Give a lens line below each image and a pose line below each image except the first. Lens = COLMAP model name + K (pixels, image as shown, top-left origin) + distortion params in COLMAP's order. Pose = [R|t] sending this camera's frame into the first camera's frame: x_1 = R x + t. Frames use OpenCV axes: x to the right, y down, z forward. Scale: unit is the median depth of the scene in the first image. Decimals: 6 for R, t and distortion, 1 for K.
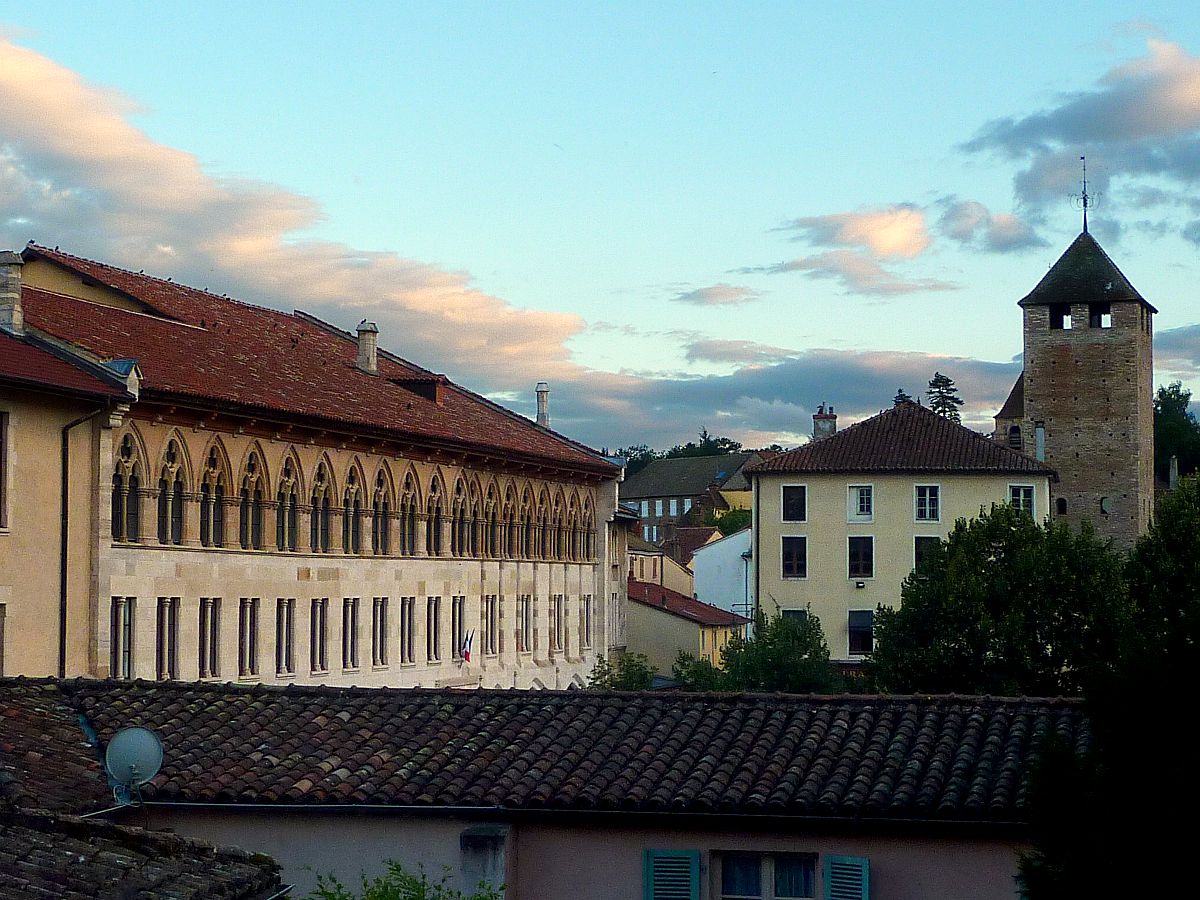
lens RADIAL K [[2486.9, 0, 600.1], [0, 2486.9, 450.2], [0, 0, 1]] dist [-0.040197, 0.000000]
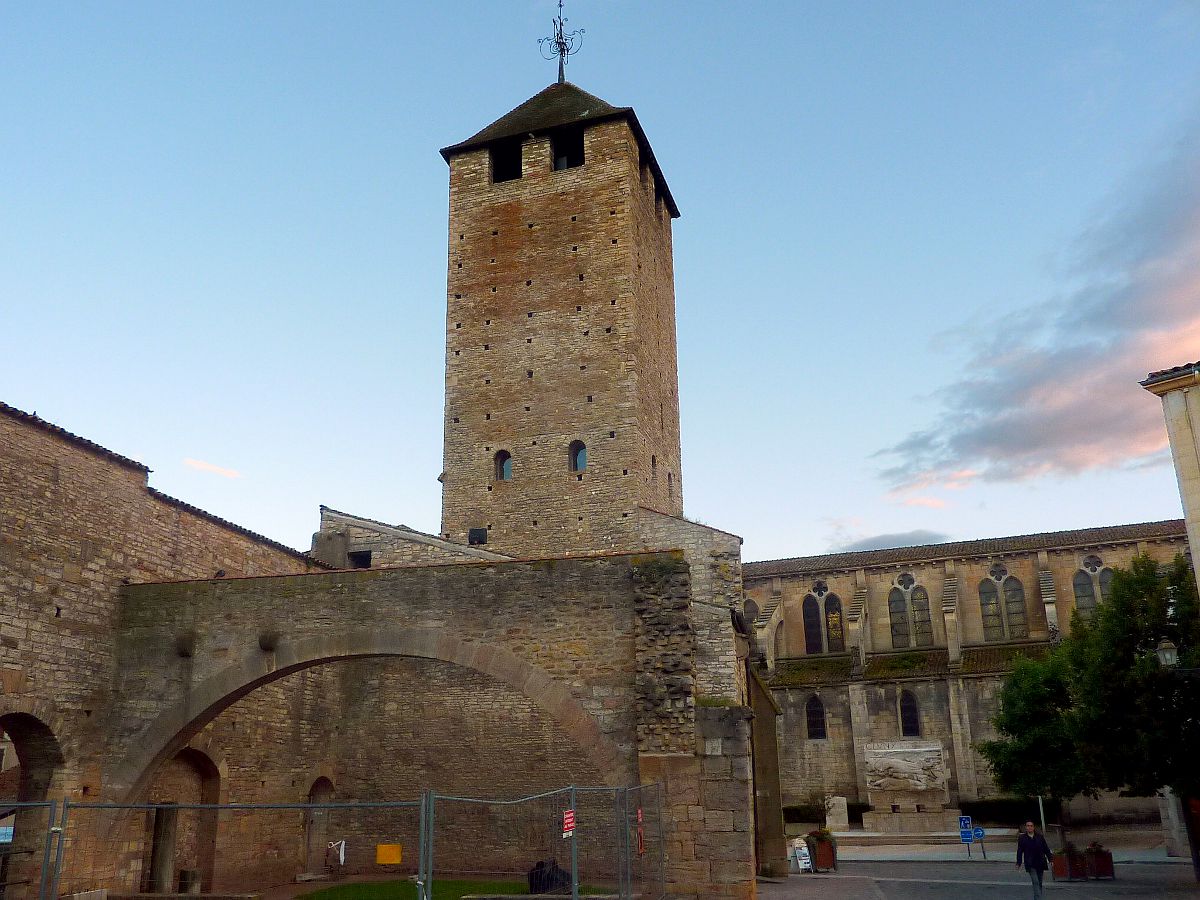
lens RADIAL K [[1049.7, 0, 601.6], [0, 1049.7, 450.9], [0, 0, 1]] dist [-0.018389, 0.012962]
pose [[0.997503, -0.008005, 0.070174, 0.191357], [0.023004, 0.976202, -0.215639, 0.070615], [-0.066778, 0.216714, 0.973948, 0.770798]]
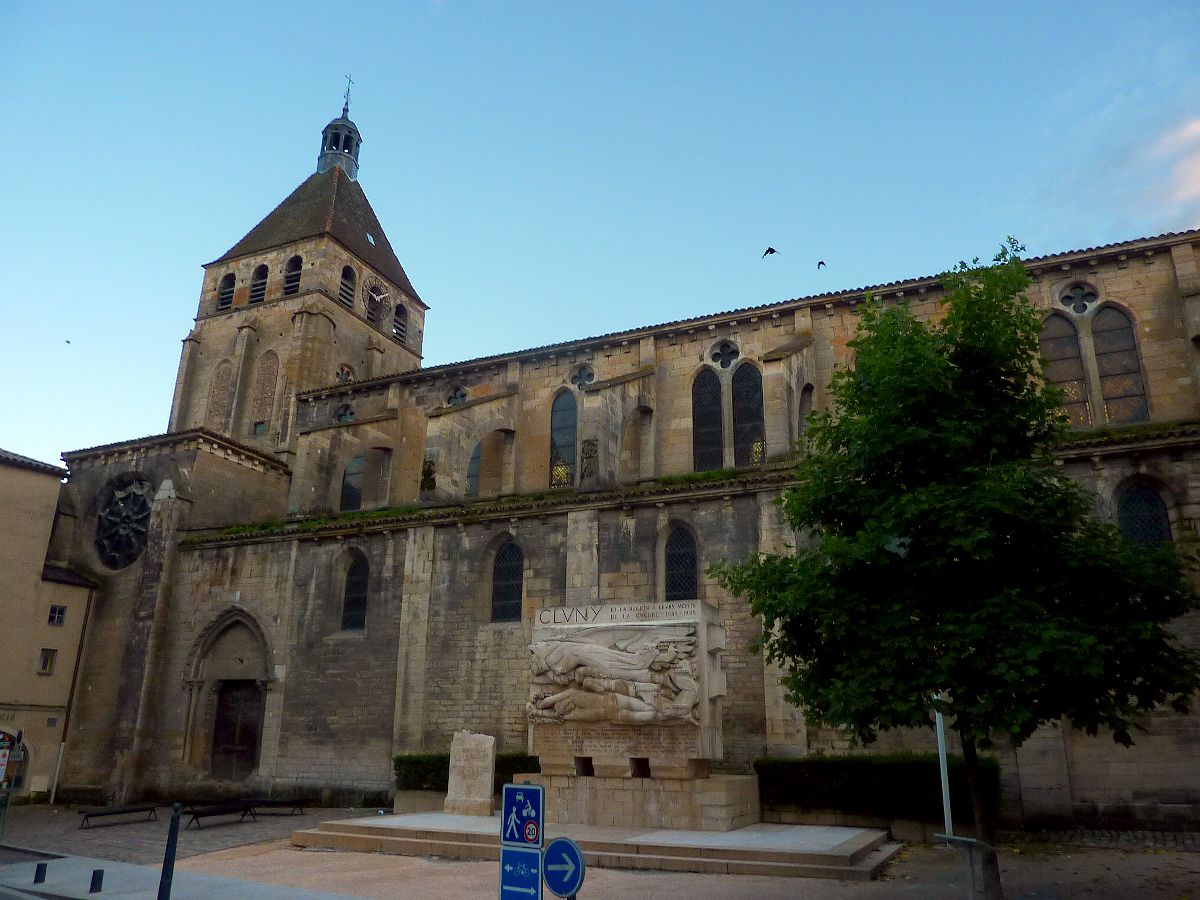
lens RADIAL K [[892.5, 0, 596.9], [0, 892.5, 449.7], [0, 0, 1]] dist [-0.010611, -0.004674]
pose [[0.998989, 0.026677, 0.036187, 0.245158], [-0.017326, 0.971194, -0.237661, 0.084616], [-0.041485, 0.236793, 0.970674, 0.876926]]
